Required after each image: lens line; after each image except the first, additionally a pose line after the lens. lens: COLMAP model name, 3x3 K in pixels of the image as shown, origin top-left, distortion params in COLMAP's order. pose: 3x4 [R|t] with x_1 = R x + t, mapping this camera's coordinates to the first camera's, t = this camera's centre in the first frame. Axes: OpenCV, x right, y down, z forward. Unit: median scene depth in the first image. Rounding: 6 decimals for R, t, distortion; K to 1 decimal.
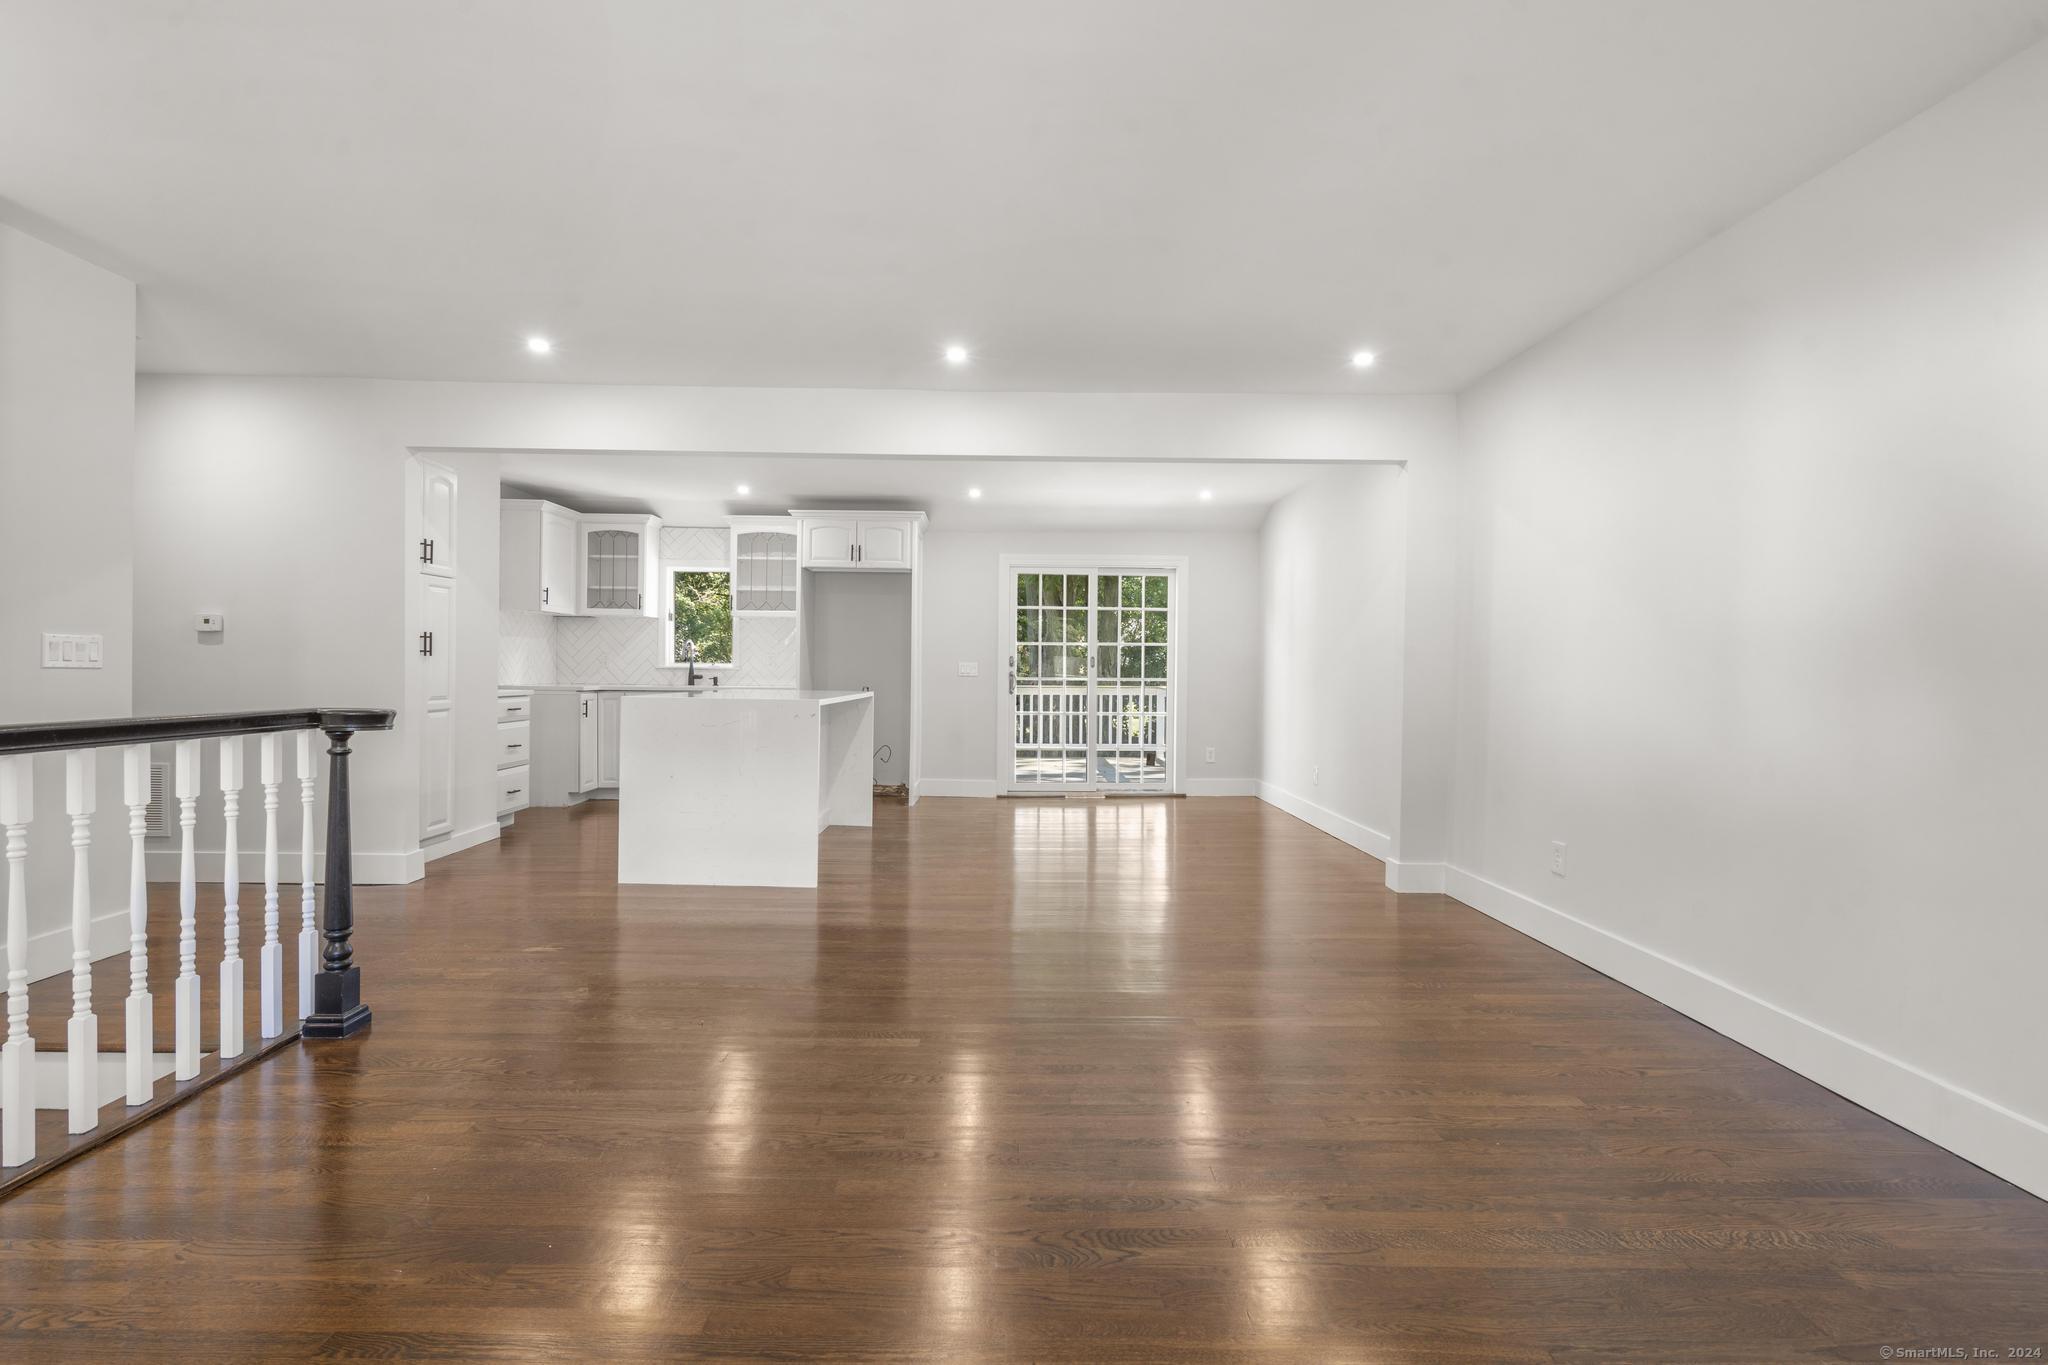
lens RADIAL K [[943.5, 0, 1019.0], [0, 943.5, 682.5], [0, 0, 1]] dist [-0.003704, 0.000457]
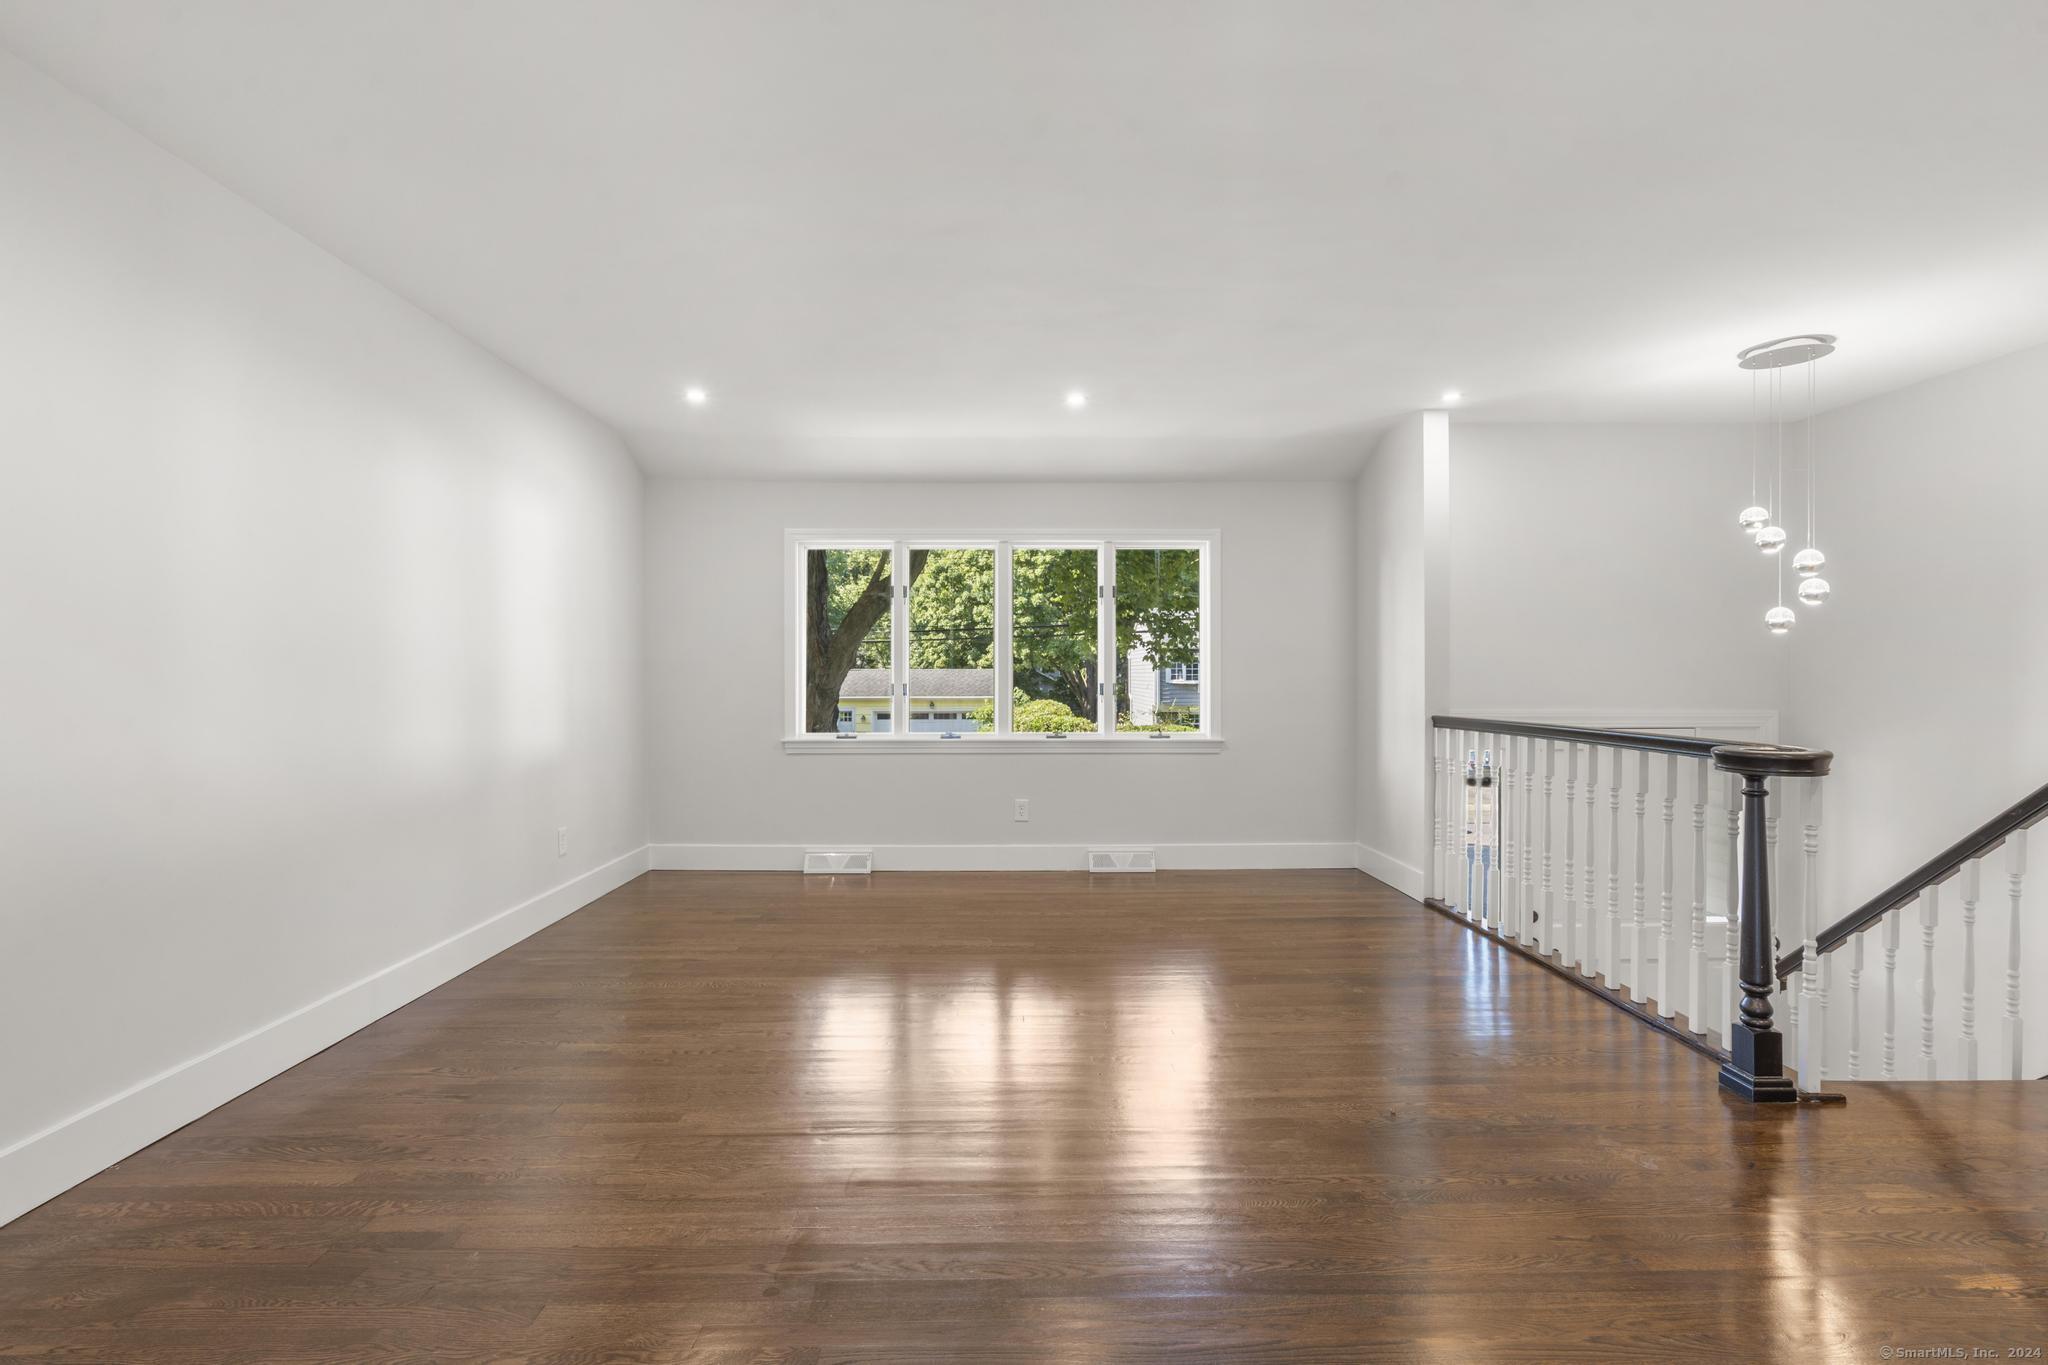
lens RADIAL K [[920.3, 0, 1027.9], [0, 920.3, 671.3], [0, 0, 1]] dist [0.000409, 0.000993]
pose [[-0.999908, -0.013545, 0.000947, -0.004639], [-0.013534, 0.999843, 0.011473, -0.016291], [-0.001102, 0.011459, -0.999934, 0.669141]]
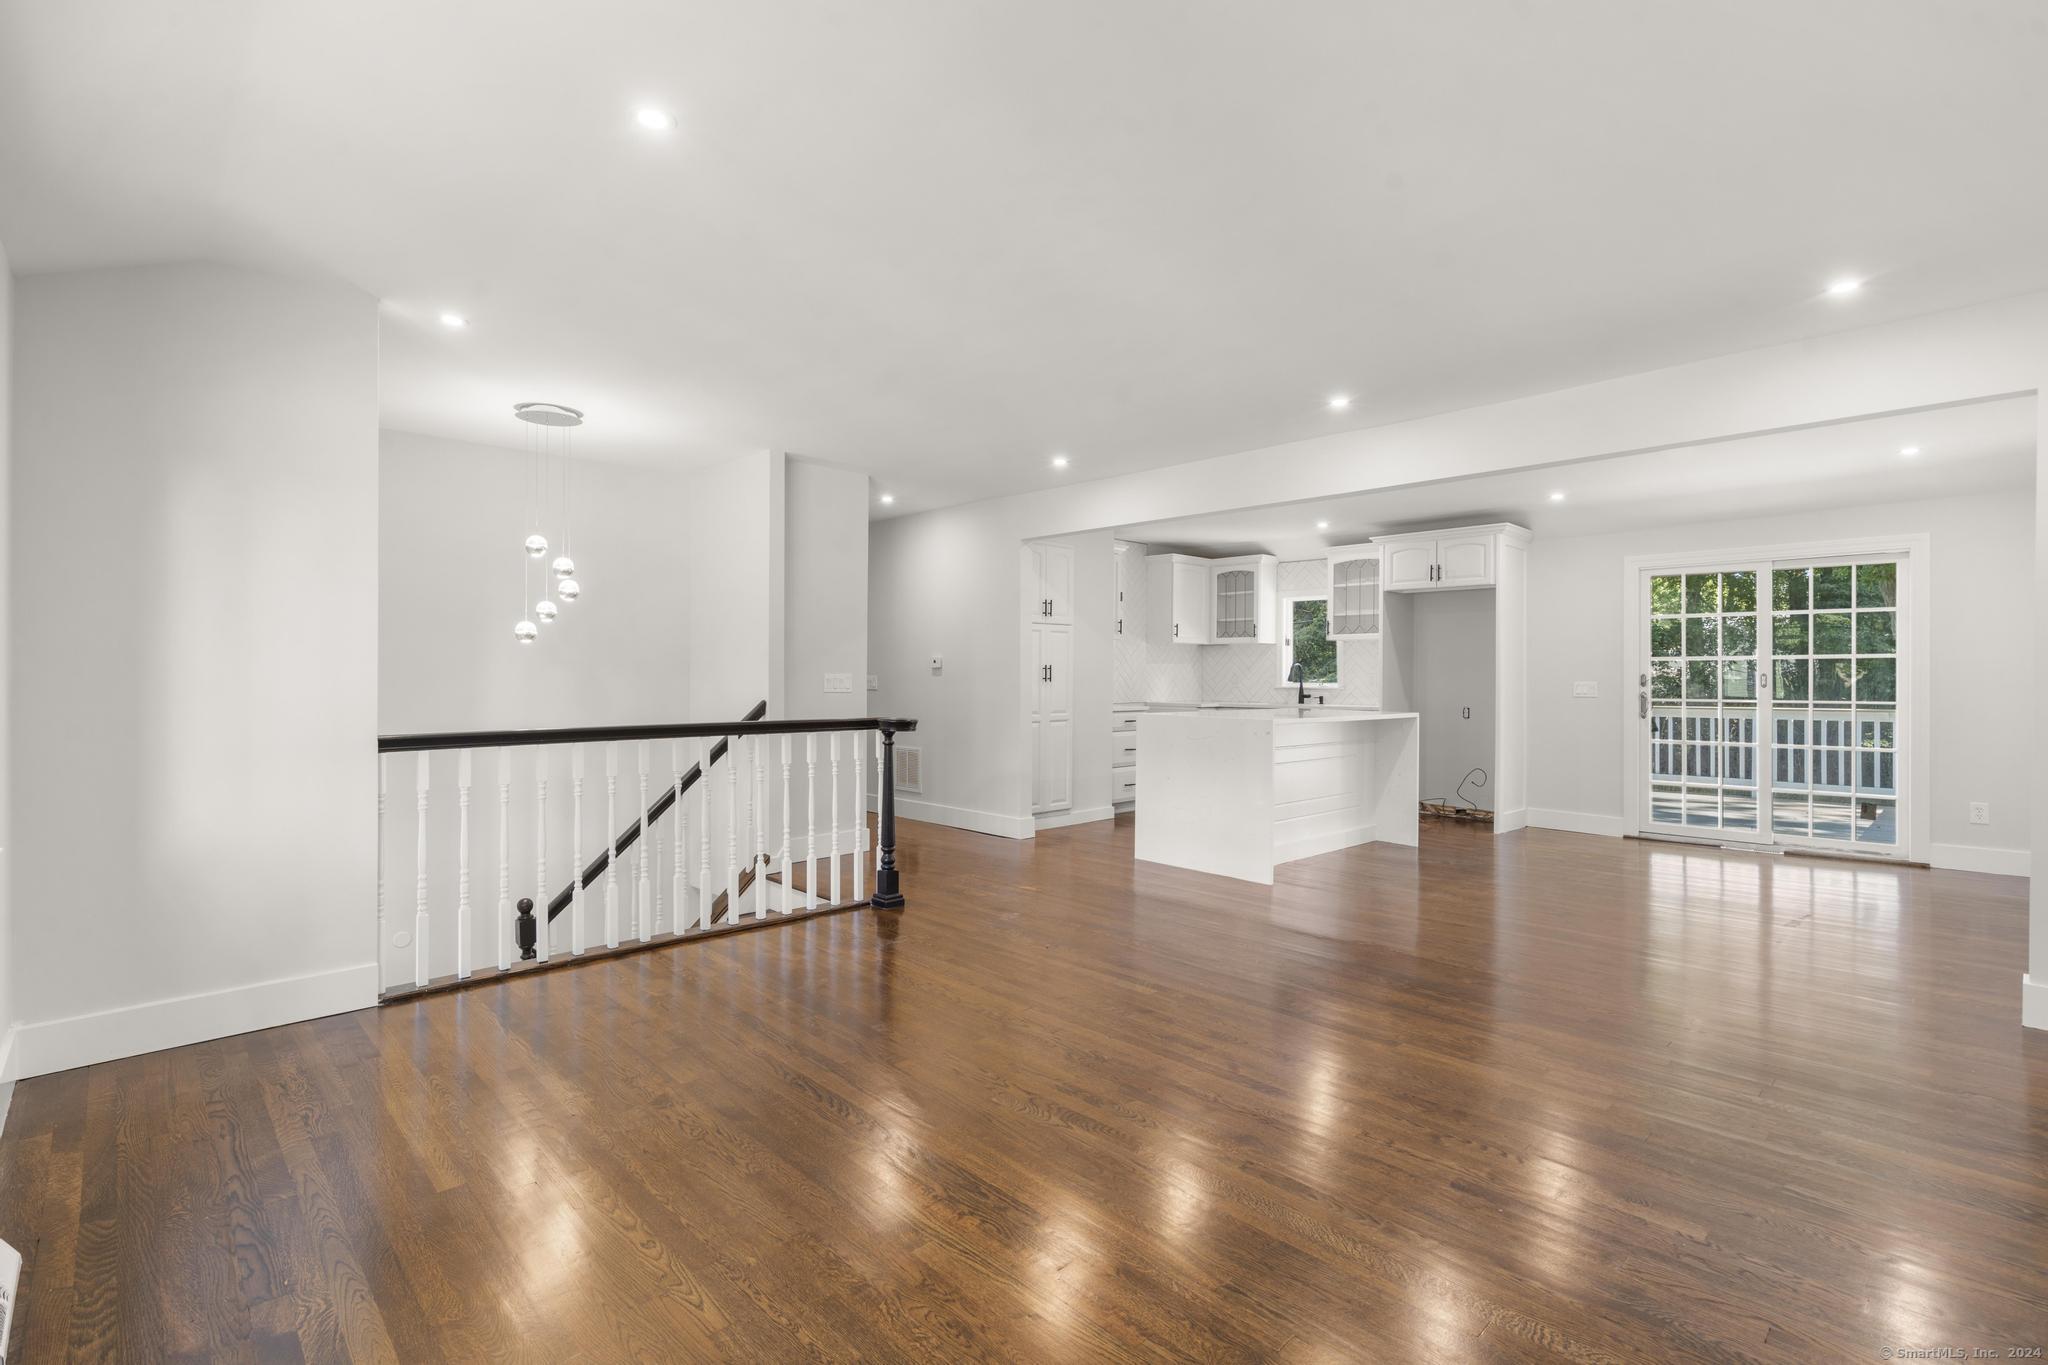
lens RADIAL K [[942.8, 0, 1005.2], [0, 942.8, 676.3], [0, 0, 1]] dist [-0.001001, 0.000756]
pose [[0.673342, -0.009055, -0.739275, 0.244545], [-0.007093, 0.999800, -0.018706, -0.005997], [0.739297, 0.017839, 0.673143, -0.001827]]
